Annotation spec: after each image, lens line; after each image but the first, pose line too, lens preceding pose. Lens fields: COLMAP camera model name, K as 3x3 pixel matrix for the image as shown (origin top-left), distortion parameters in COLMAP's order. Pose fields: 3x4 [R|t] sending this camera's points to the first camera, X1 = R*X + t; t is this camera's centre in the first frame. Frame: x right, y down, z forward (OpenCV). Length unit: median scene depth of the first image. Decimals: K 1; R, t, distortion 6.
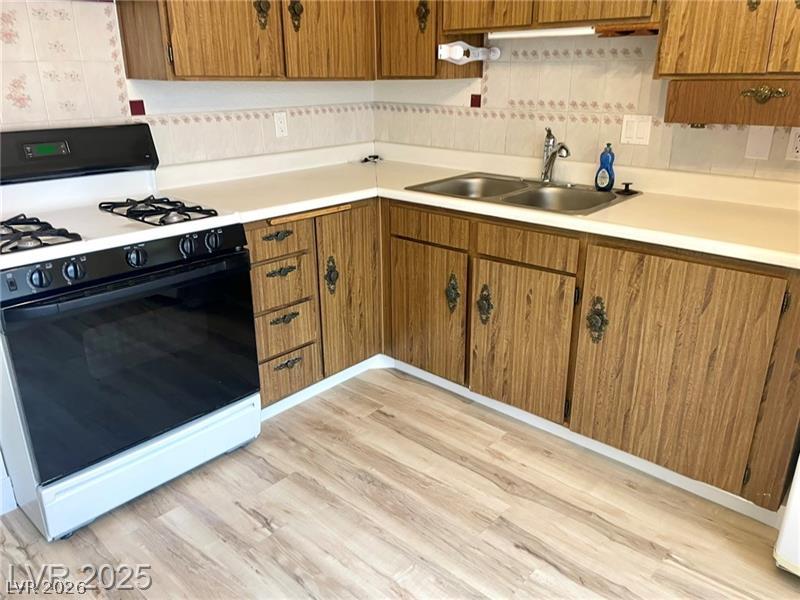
lens RADIAL K [[603.1, 0, 400.6], [0, 603.1, 296.6], [0, 0, 1]] dist [0.038670, -0.002932]
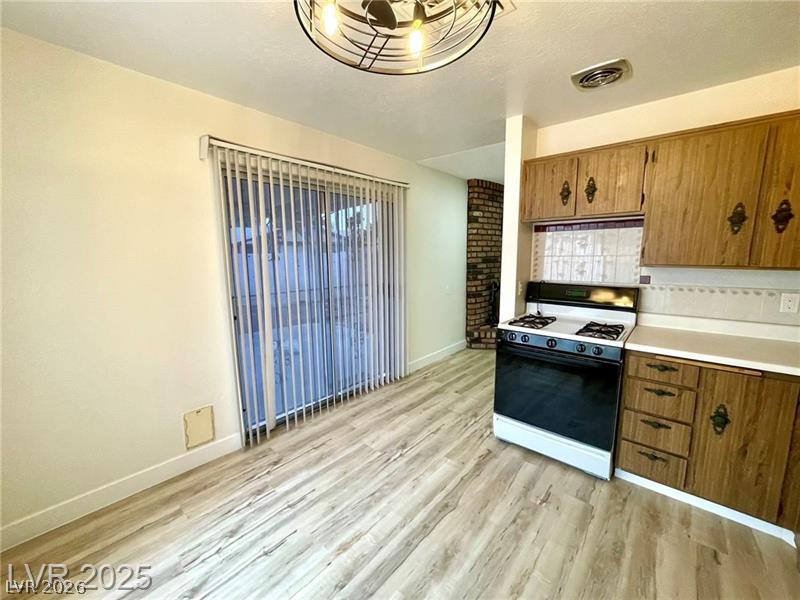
lens RADIAL K [[325.3, 0, 402.3], [0, 325.3, 299.6], [0, 0, 1]] dist [0.001858, 0.000491]
pose [[0.004036, 0.143890, -0.989585, 0.548854], [-0.336101, 0.932219, 0.134178, -0.146310], [0.941817, 0.332059, 0.052124, 0.297000]]
